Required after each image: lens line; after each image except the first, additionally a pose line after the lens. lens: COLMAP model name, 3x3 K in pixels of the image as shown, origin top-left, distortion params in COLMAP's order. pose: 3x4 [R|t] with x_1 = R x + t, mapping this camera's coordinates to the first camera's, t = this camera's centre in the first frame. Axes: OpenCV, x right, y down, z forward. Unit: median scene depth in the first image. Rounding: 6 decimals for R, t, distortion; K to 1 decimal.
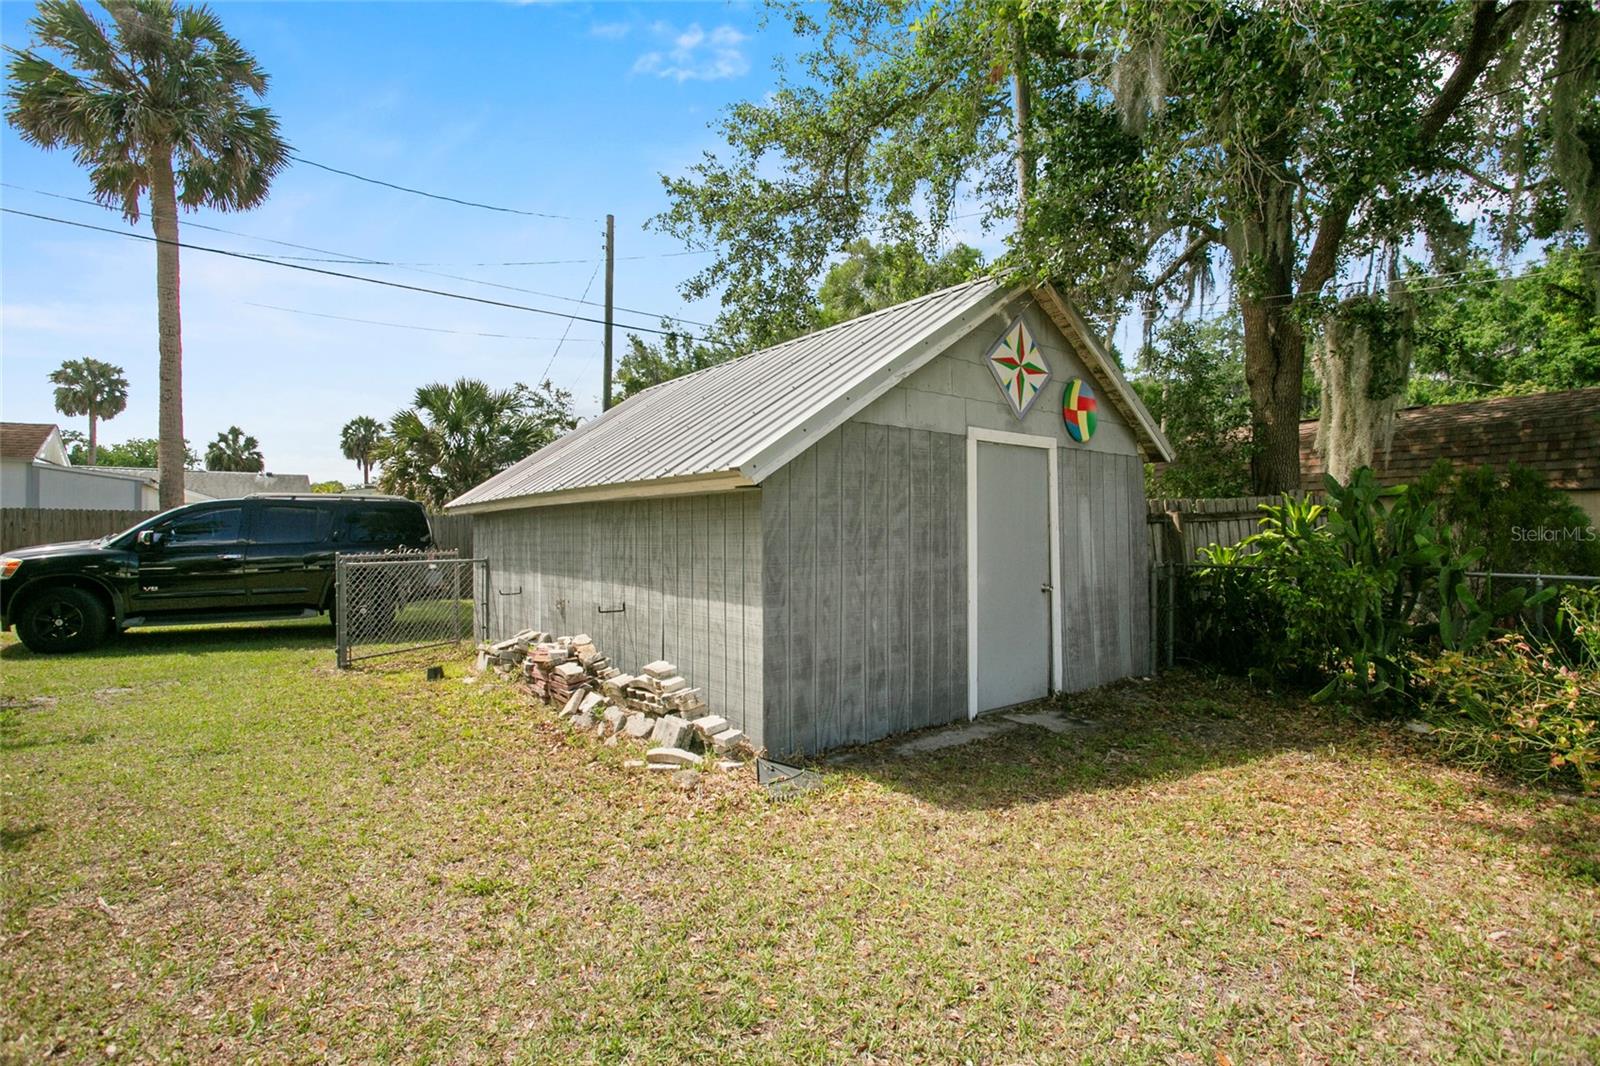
lens RADIAL K [[759.3, 0, 797.3], [0, 759.3, 543.2], [0, 0, 1]] dist [0.002217, 0.001899]
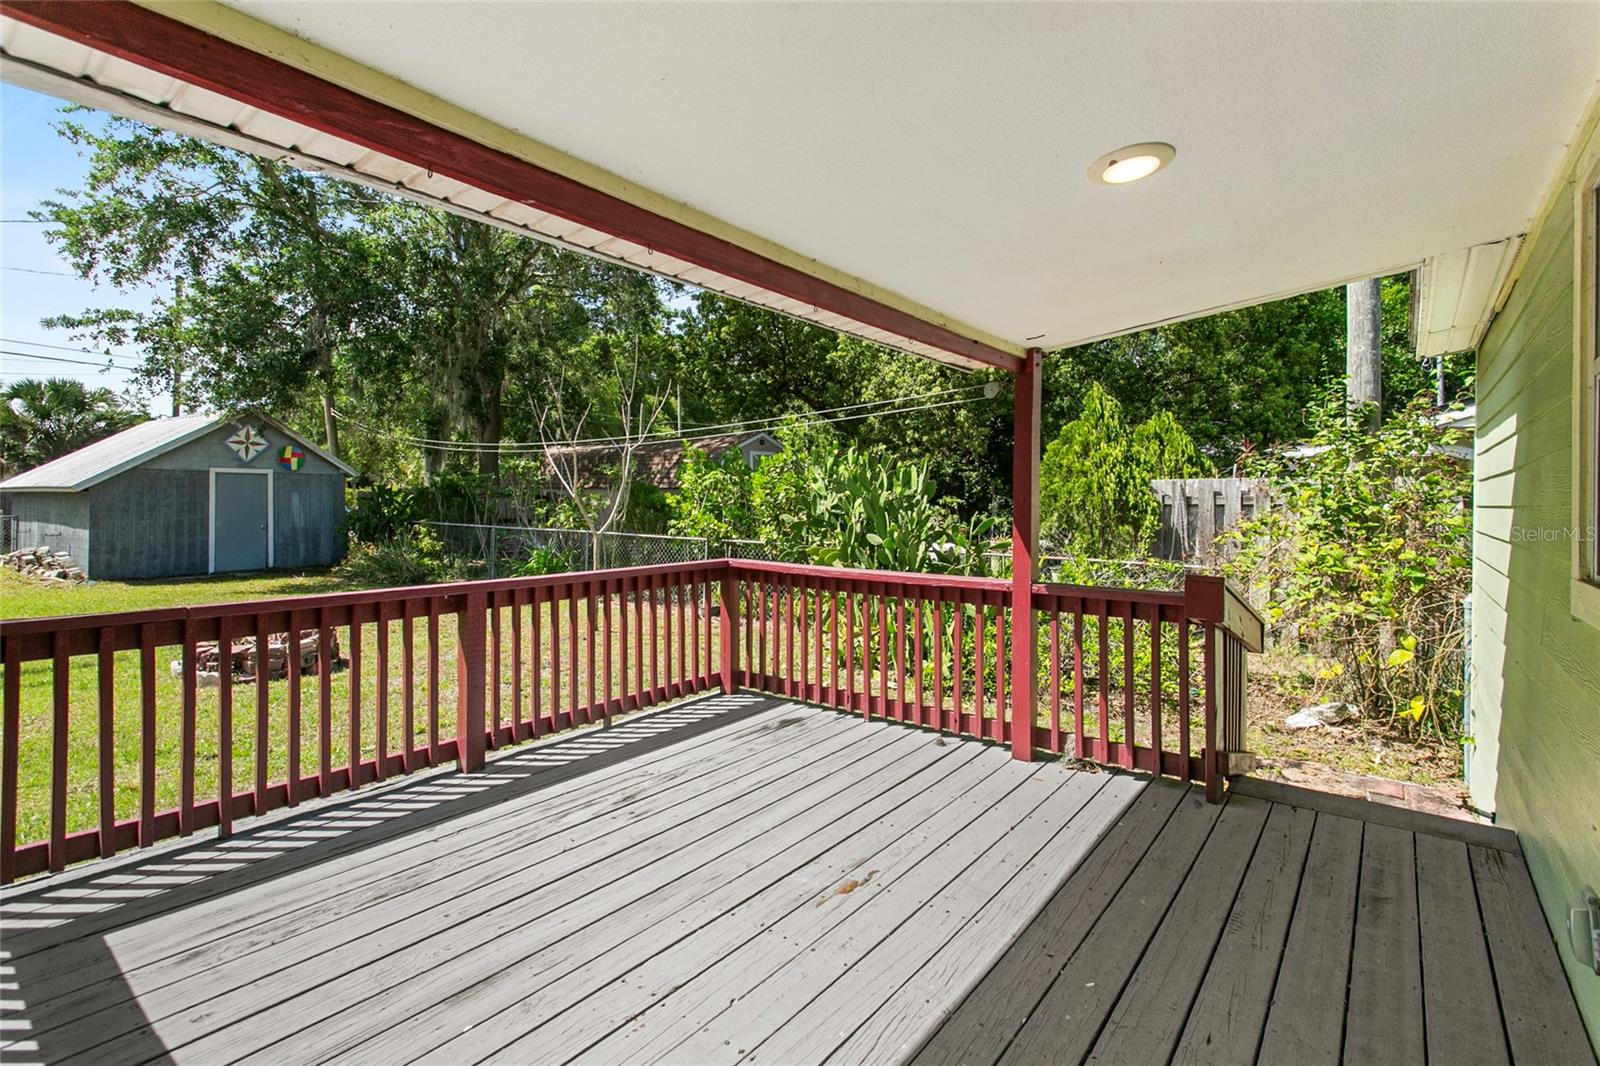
lens RADIAL K [[759.3, 0, 804.4], [0, 759.3, 515.8], [0, 0, 1]] dist [0.002217, 0.001899]
pose [[0.956419, 0.005281, 0.291949, 1.394915], [-0.008916, 0.999898, 0.011124, -0.026349], [-0.291861, -0.013242, 0.956369, -2.137577]]
